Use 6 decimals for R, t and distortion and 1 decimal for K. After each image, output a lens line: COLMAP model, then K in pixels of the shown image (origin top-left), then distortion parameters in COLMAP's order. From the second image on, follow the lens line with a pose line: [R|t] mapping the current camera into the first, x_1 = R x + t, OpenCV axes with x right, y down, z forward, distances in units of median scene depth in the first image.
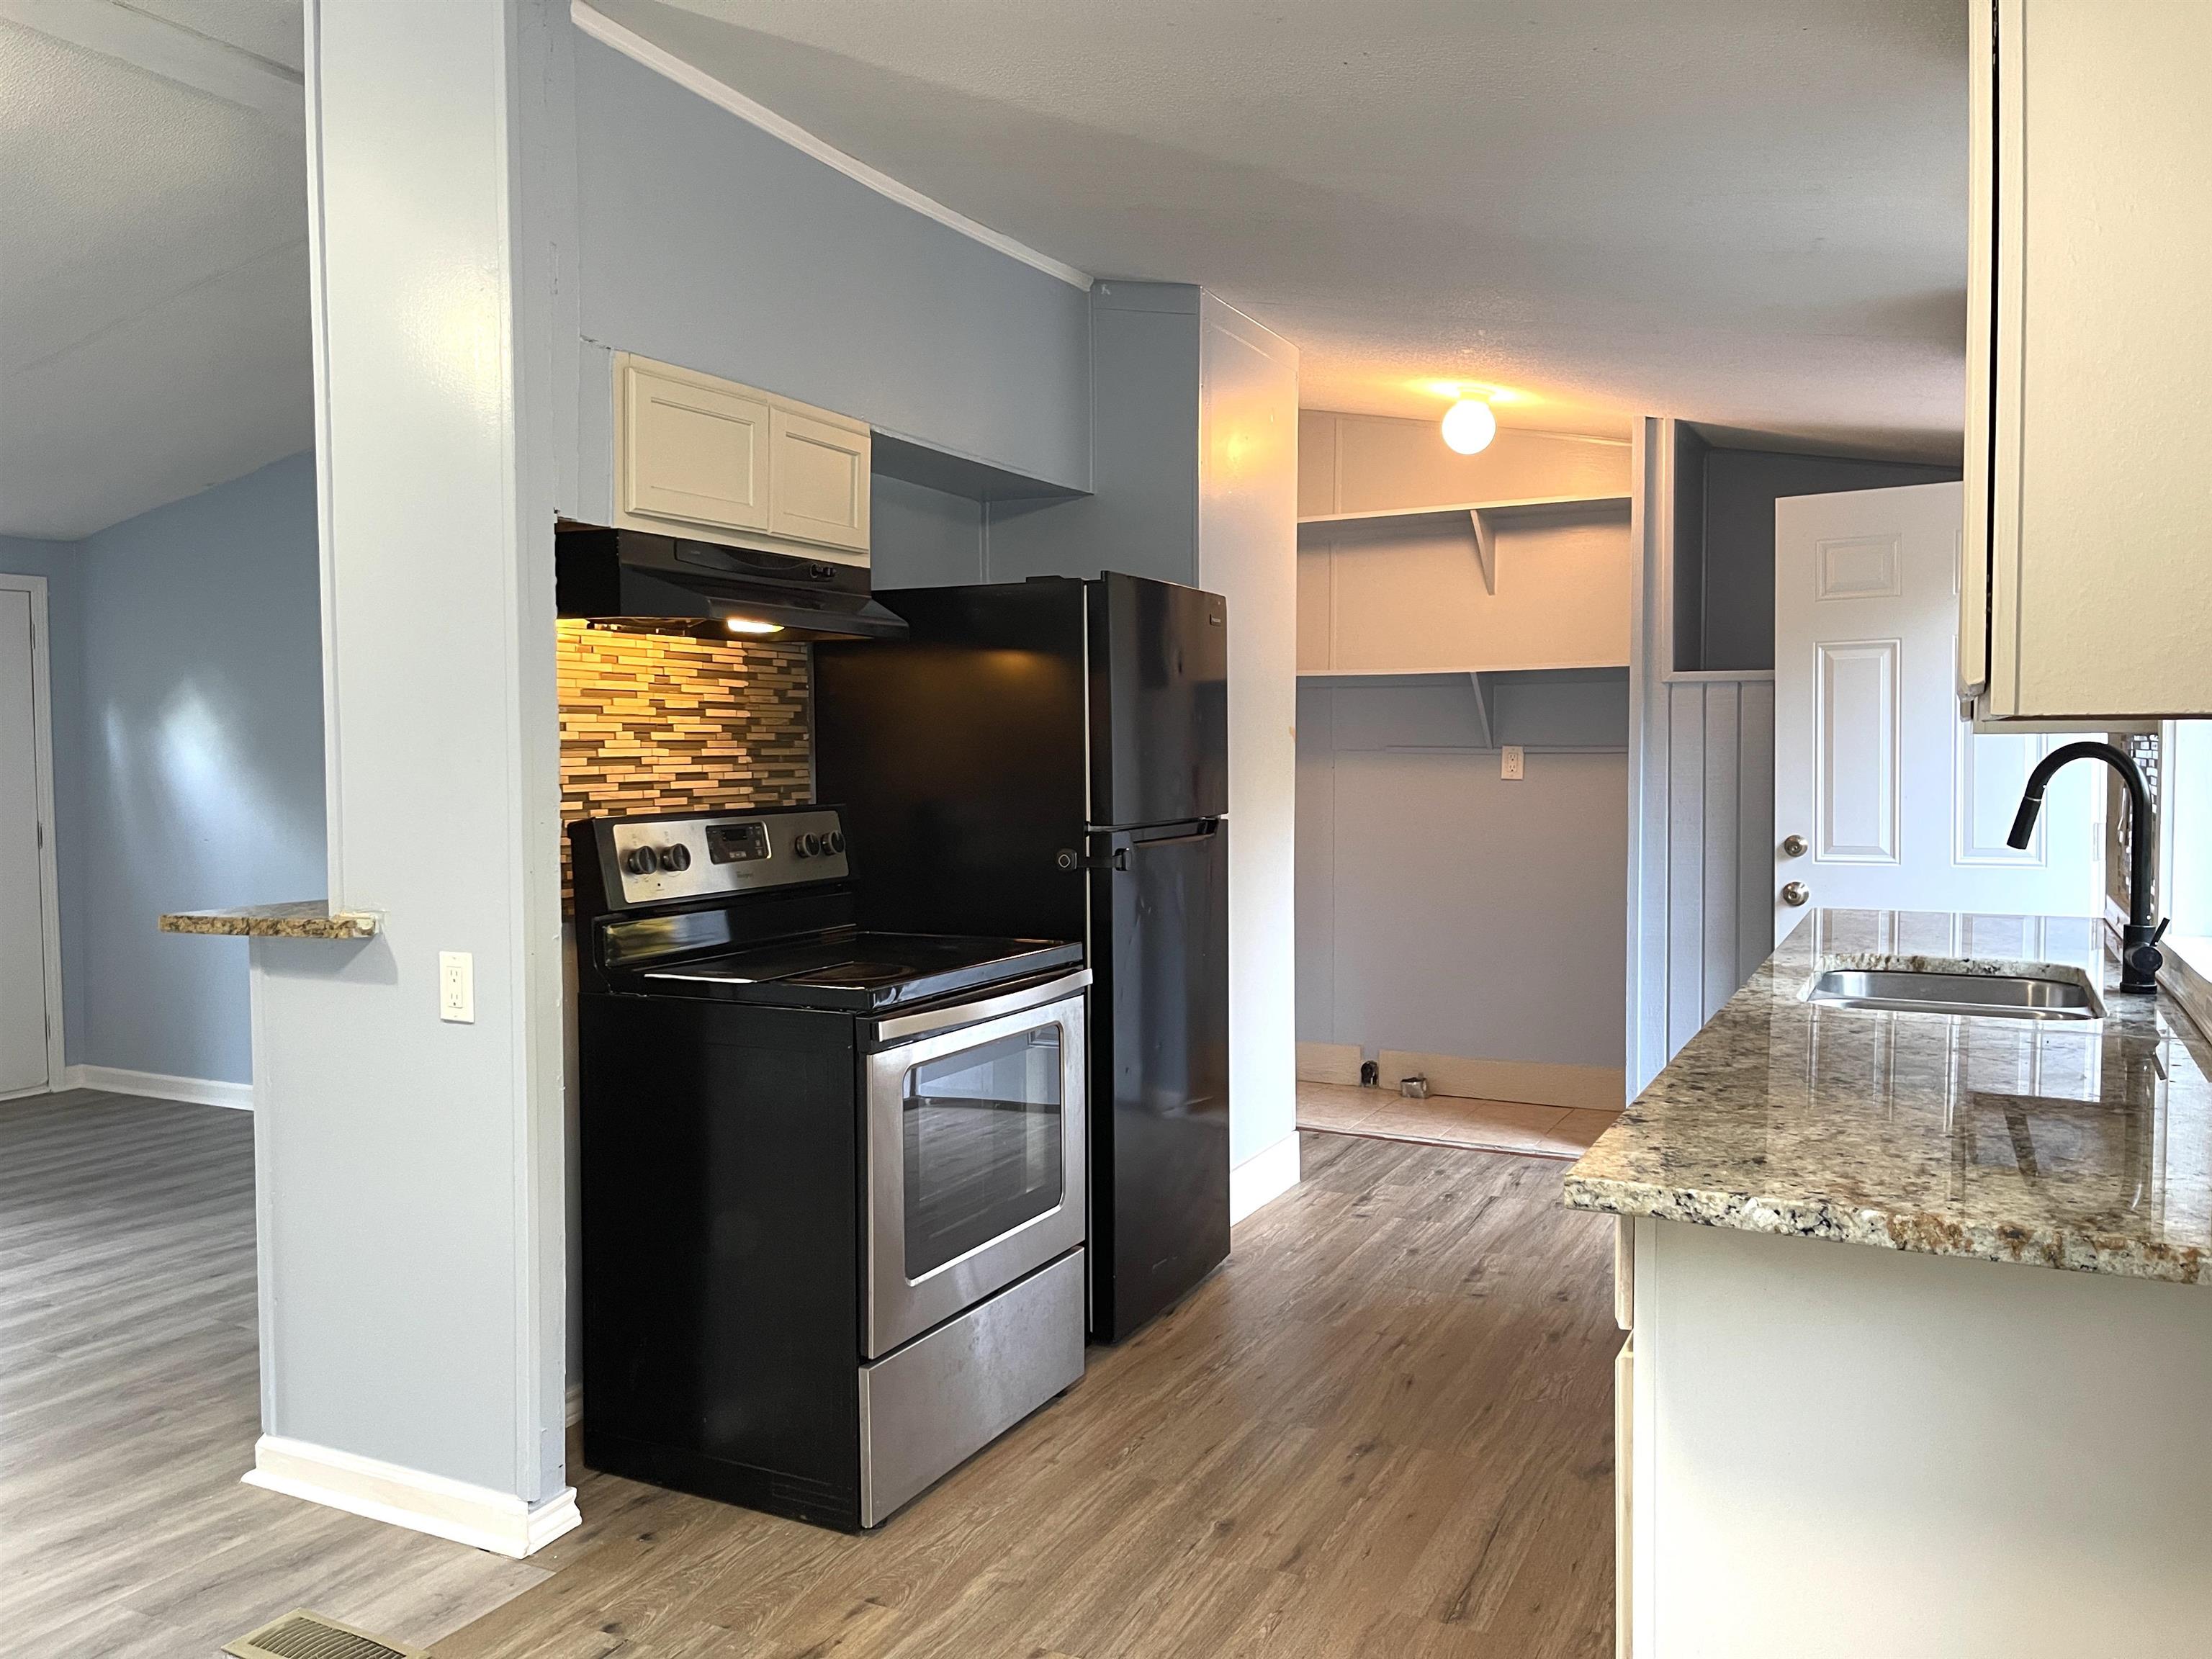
lens RADIAL K [[1670.4, 0, 1114.0], [0, 1670.4, 826.9], [0, 0, 1]] dist [0.092057, -0.129655]
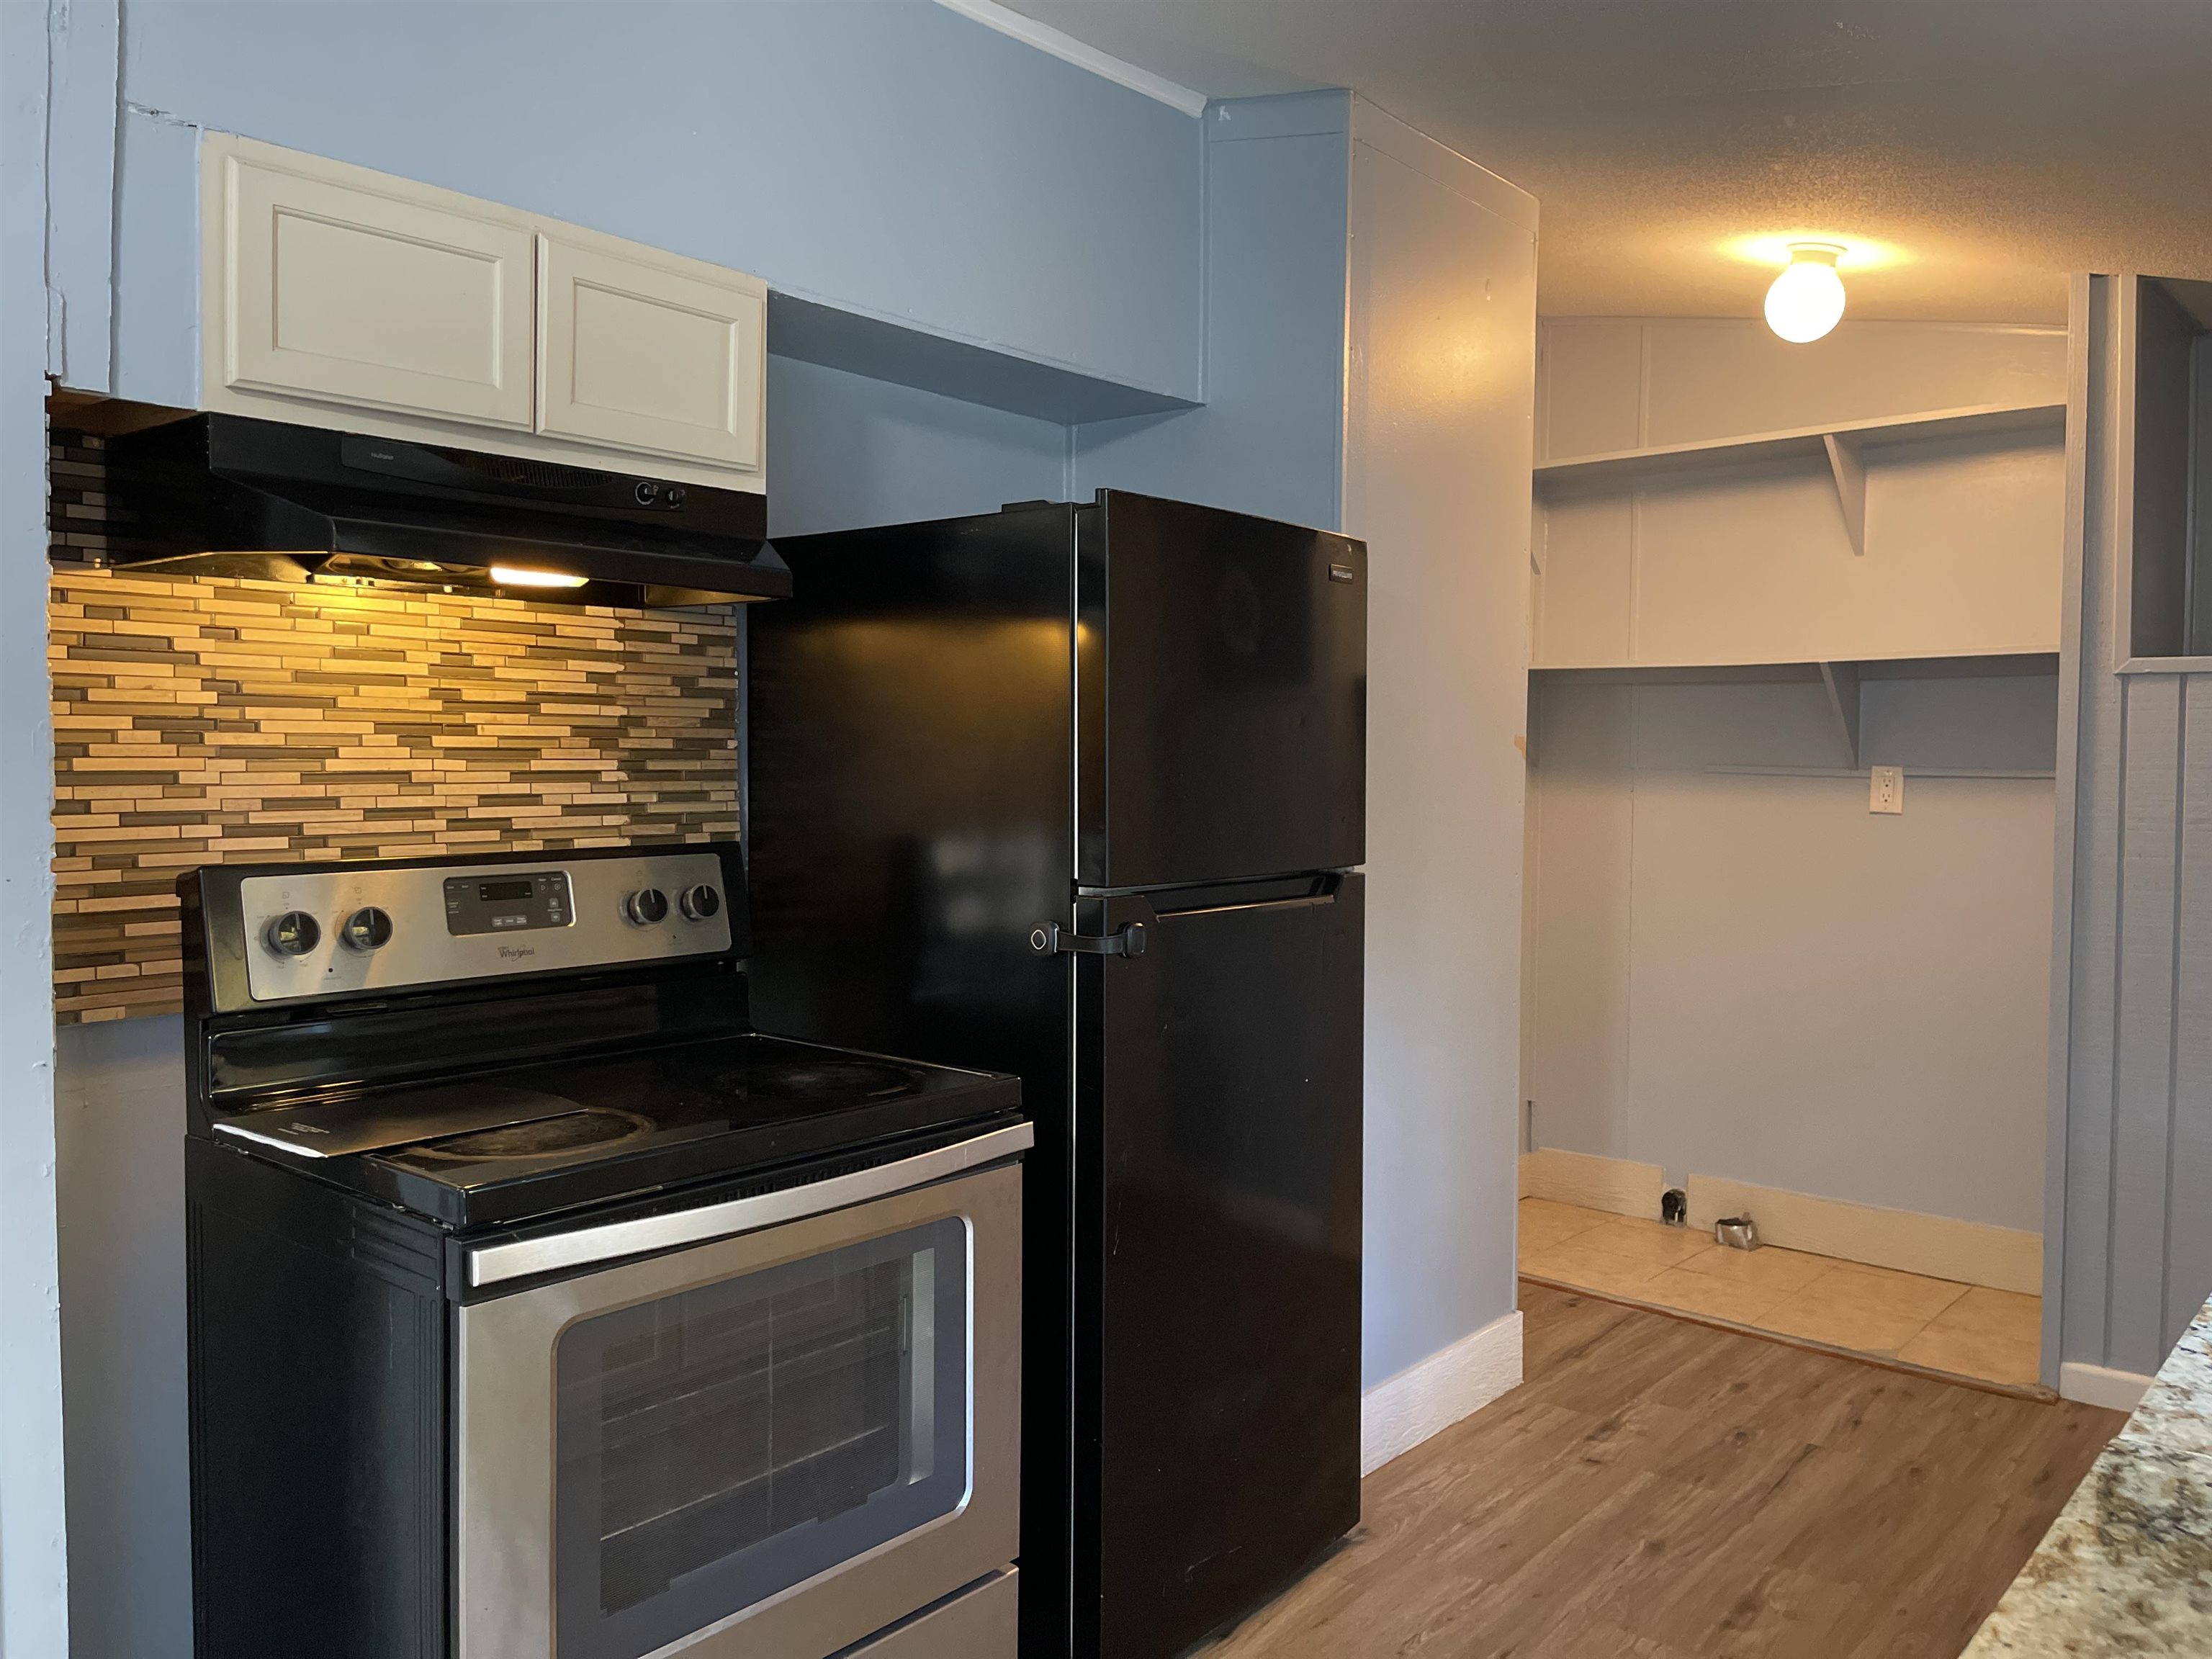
lens RADIAL K [[1674.1, 0, 1115.8], [0, 1674.1, 815.0], [0, 0, 1]] dist [0.080182, -0.116234]
pose [[0.970852, 0.020128, -0.238832, 0.149644], [-0.022942, 0.999696, -0.009006, -0.022319], [0.238578, 0.014222, 0.971019, 0.366675]]
